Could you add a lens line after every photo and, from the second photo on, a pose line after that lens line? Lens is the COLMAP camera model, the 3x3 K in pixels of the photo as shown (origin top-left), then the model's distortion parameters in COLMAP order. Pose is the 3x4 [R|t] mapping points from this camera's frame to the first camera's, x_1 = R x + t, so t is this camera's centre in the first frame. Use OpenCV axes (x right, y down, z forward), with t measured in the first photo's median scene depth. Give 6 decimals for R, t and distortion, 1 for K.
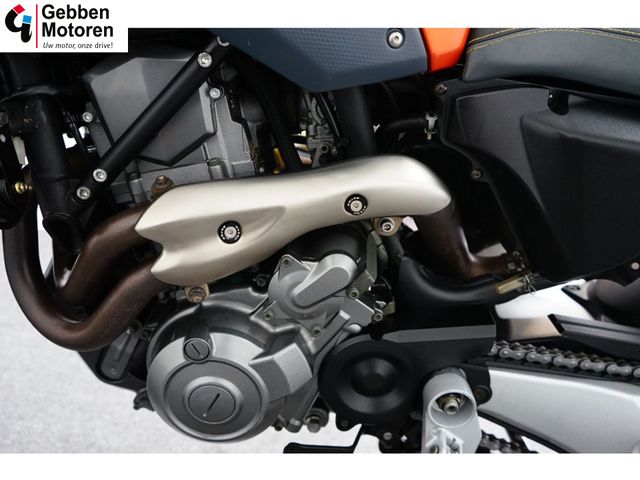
lens RADIAL K [[514.5, 0, 320.0], [0, 514.5, 240.0], [0, 0, 1]] dist [0.004063, 0.001678]
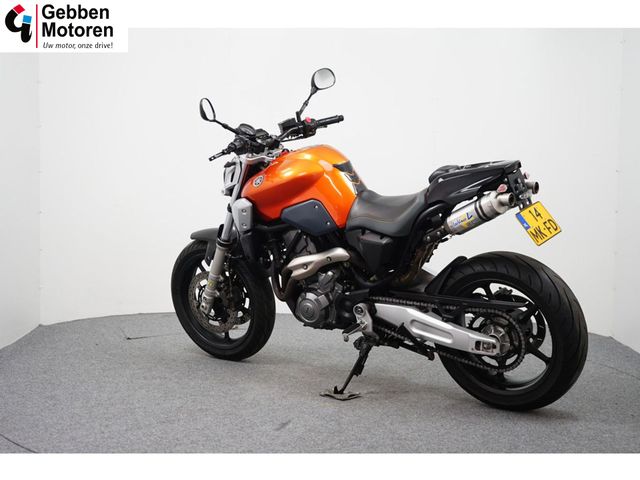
lens RADIAL K [[1019.4, 0, 320.0], [0, 1019.4, 240.0], [0, 0, 1]] dist [-0.024085, -0.023780]
pose [[0.785048, -0.081833, -0.614006, 4.965858], [-0.017218, 0.987970, -0.153687, 1.025724], [0.619196, 0.131223, 0.774194, -5.368518]]
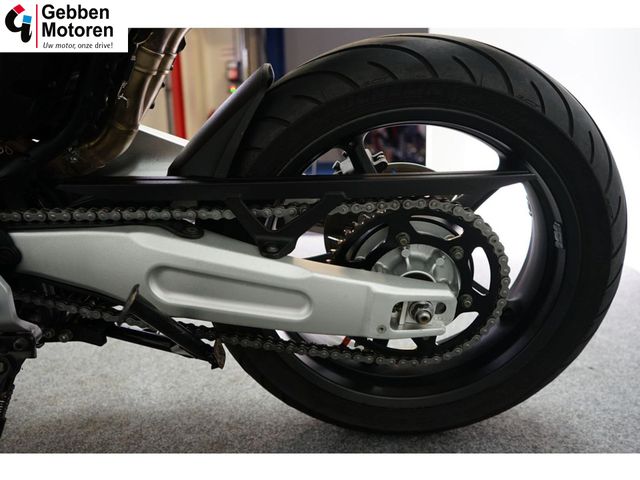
lens RADIAL K [[514.5, 0, 320.0], [0, 514.5, 240.0], [0, 0, 1]] dist [0.004063, 0.001678]
pose [[0.983401, -0.162417, -0.080891, 1.216777], [0.162064, 0.986719, -0.010951, 0.438628], [0.081596, -0.002340, 0.996663, -0.071071]]
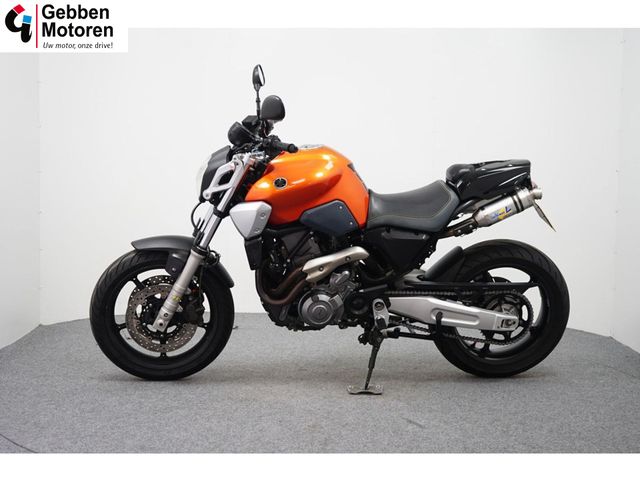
lens RADIAL K [[1019.4, 0, 320.0], [0, 1019.4, 240.0], [0, 0, 1]] dist [-0.024085, -0.023780]
pose [[0.987029, -0.140686, 0.077333, -0.759355], [0.147836, 0.984324, -0.096181, 0.537240], [-0.062590, 0.106367, 0.992355, -7.121545]]
